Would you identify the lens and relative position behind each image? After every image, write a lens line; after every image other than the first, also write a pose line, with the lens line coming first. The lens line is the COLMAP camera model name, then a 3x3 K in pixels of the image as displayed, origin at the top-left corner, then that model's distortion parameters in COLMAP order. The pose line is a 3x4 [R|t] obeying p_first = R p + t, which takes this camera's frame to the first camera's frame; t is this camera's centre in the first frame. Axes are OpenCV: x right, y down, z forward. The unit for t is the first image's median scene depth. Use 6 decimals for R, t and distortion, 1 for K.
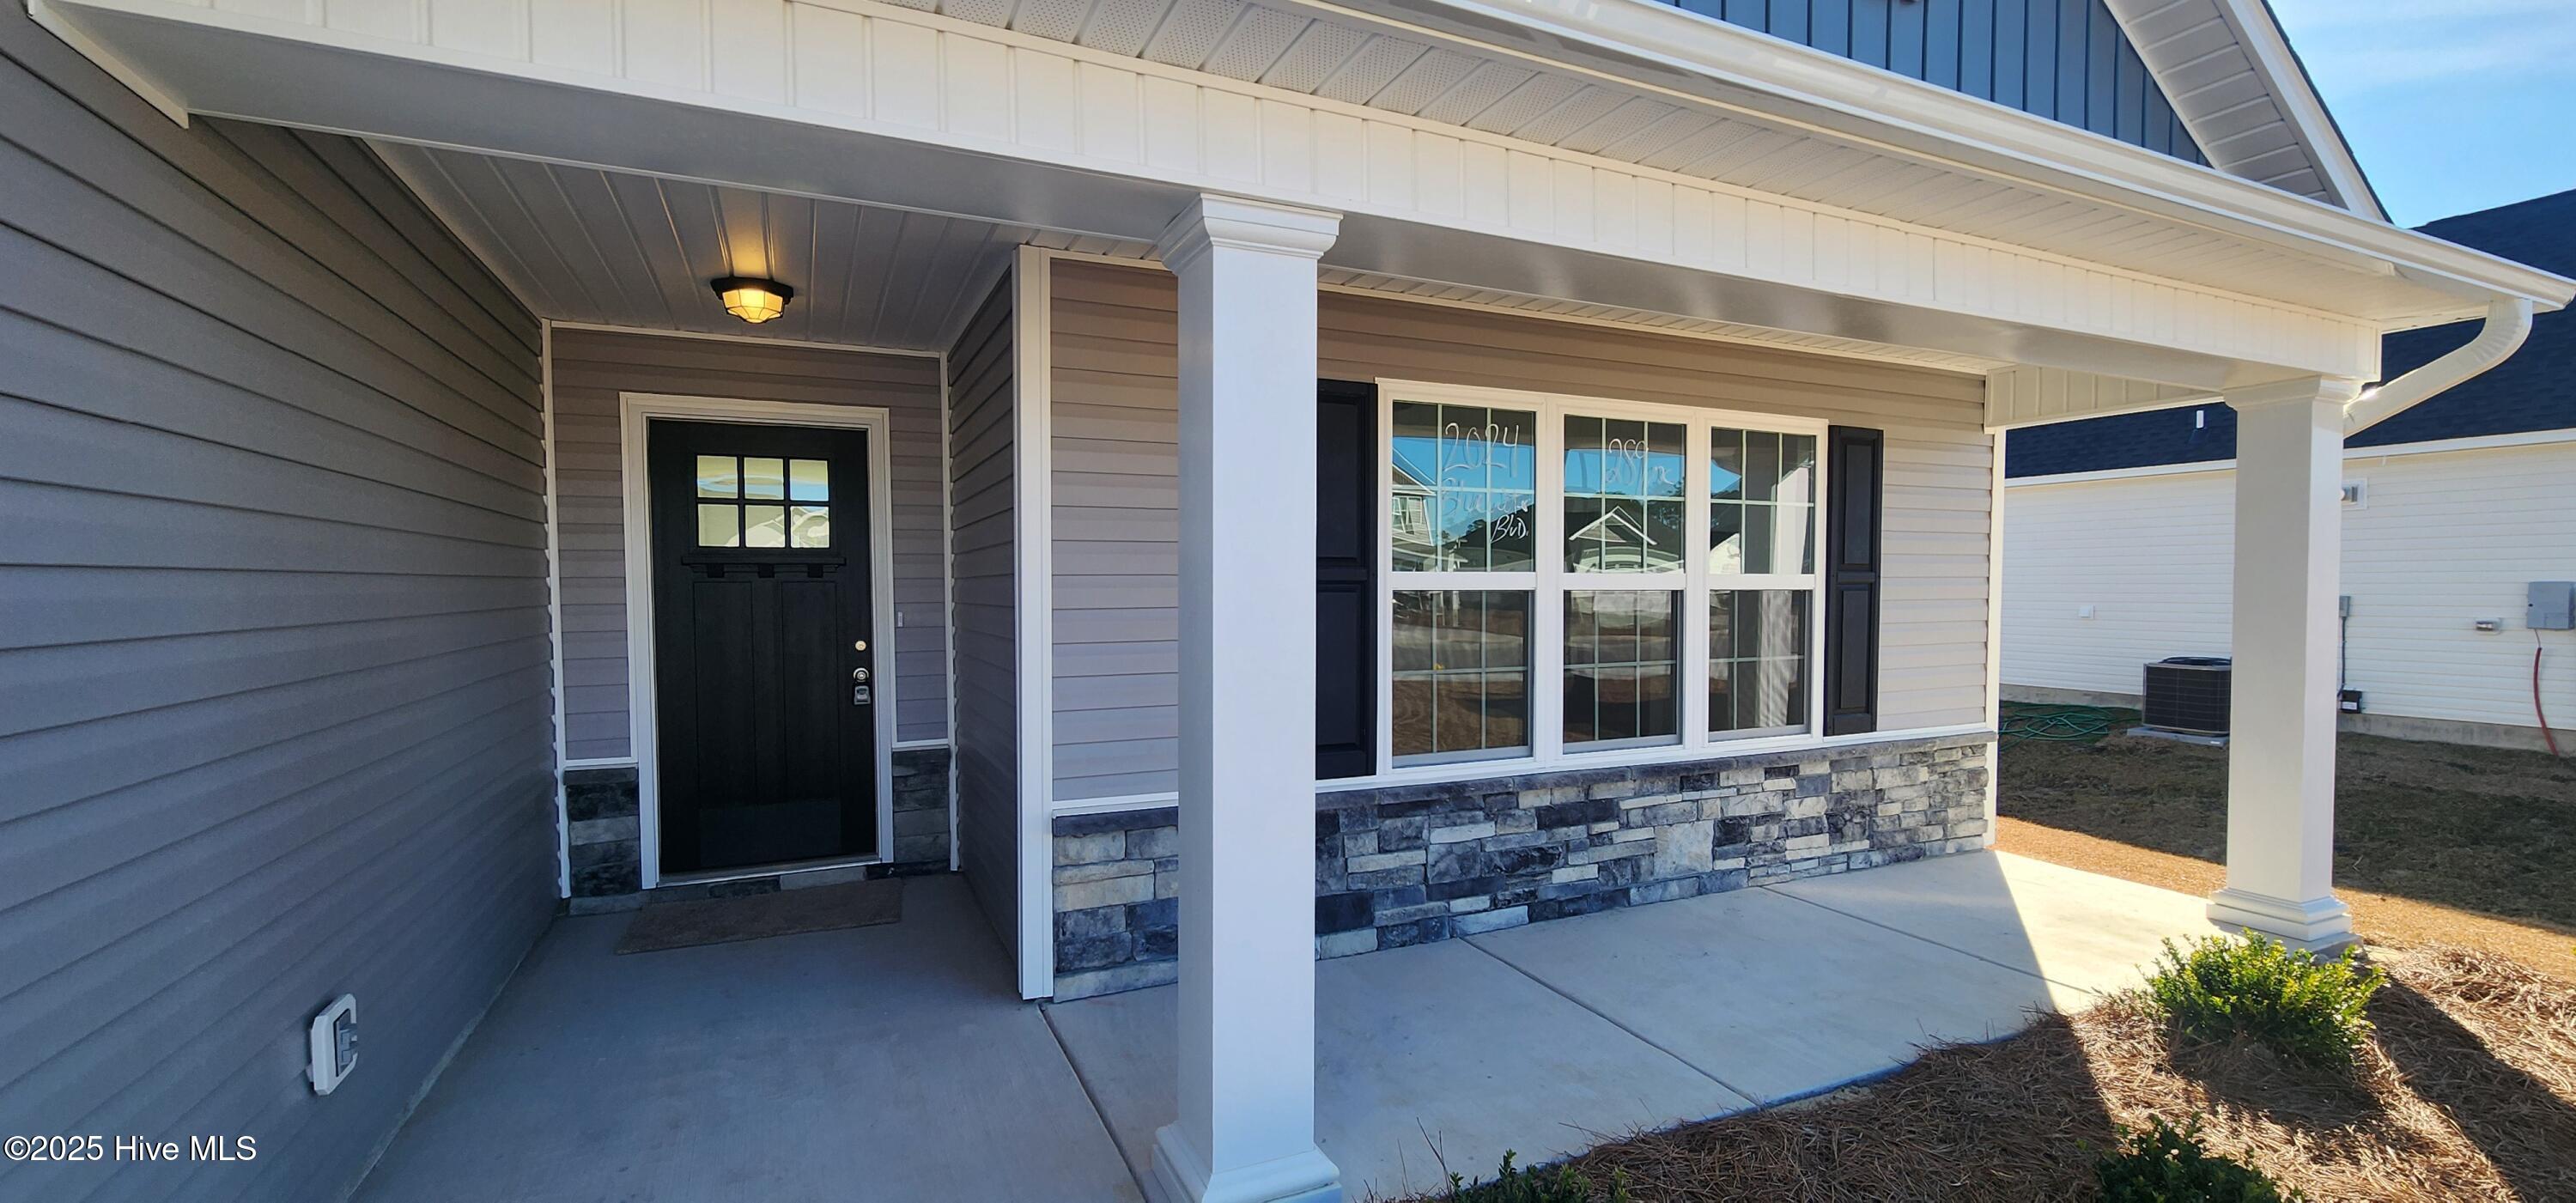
lens RADIAL K [[1056.5, 0, 1286.7], [0, 1056.5, 612.5], [0, 0, 1]] dist [-0.001452, 0.001435]
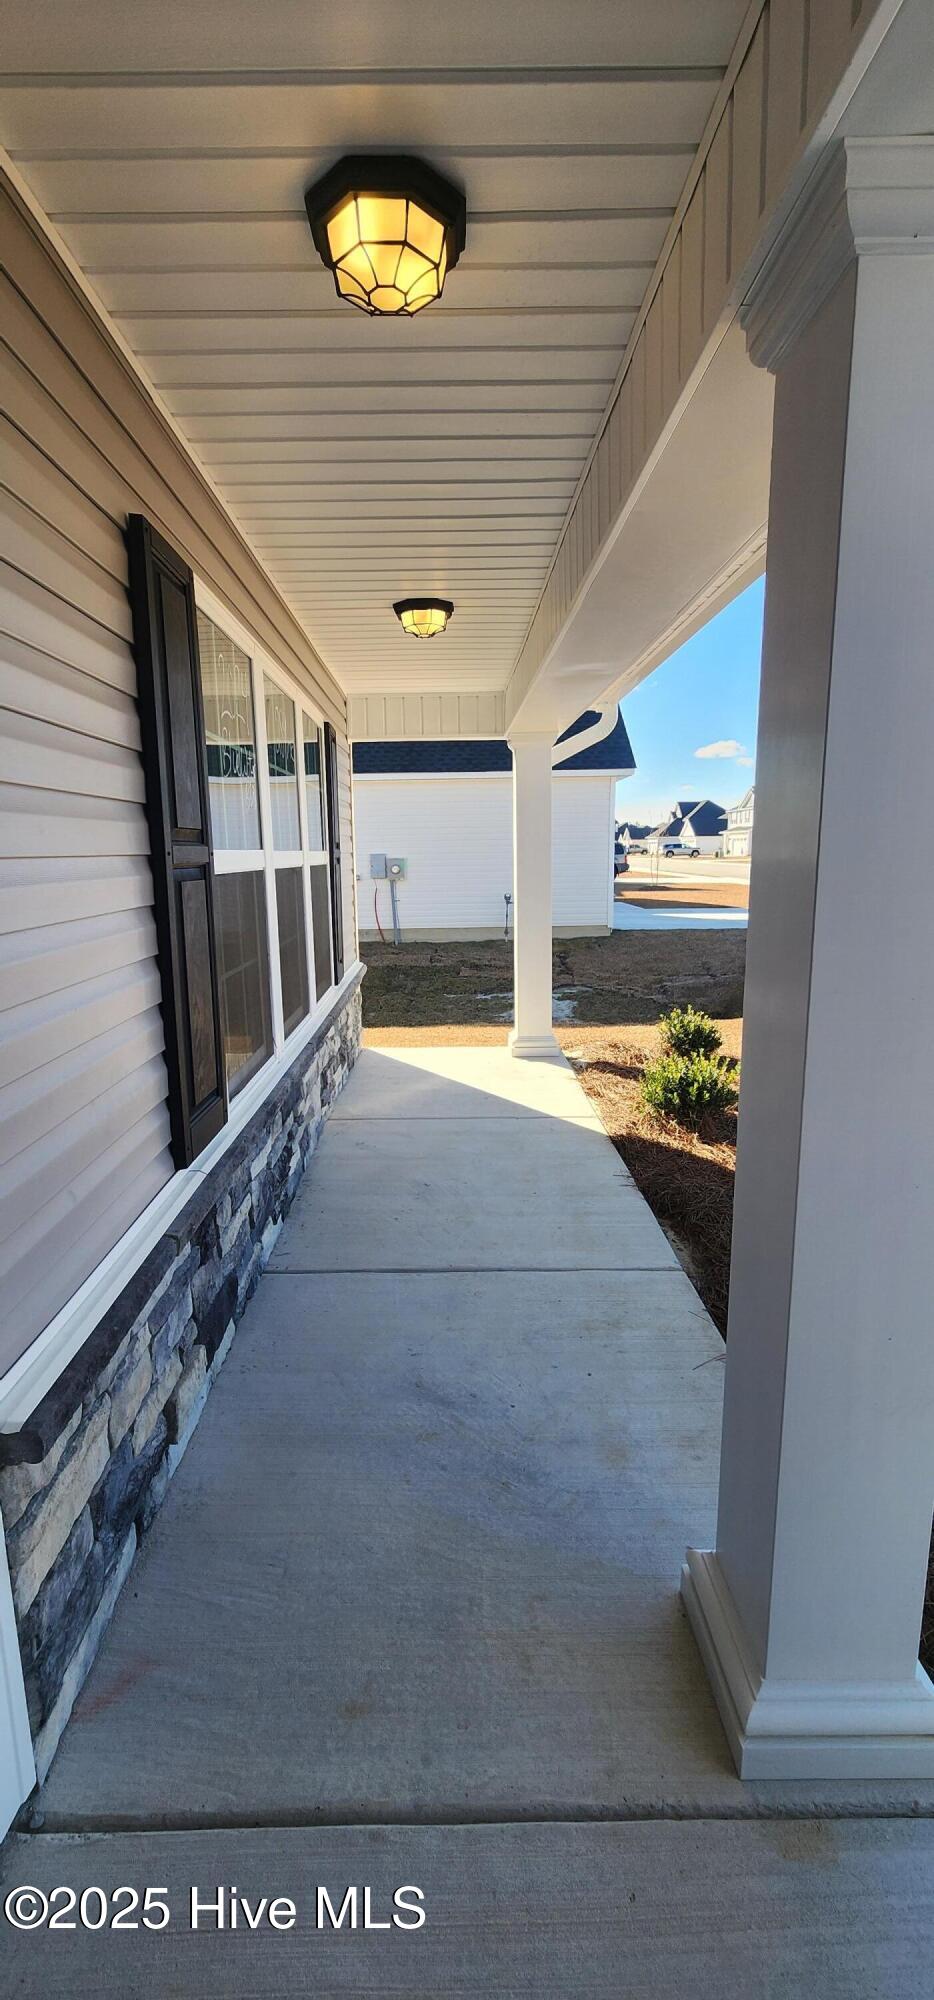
lens RADIAL K [[820.3, 0, 461.4], [0, 820.3, 998.2], [0, 0, 1]] dist [-0.001452, 0.001435]
pose [[0.407221, -0.164086, 0.898469, -0.322972], [0.035316, 0.985823, 0.164032, -0.021414], [-0.912647, -0.035067, 0.407243, 0.543926]]
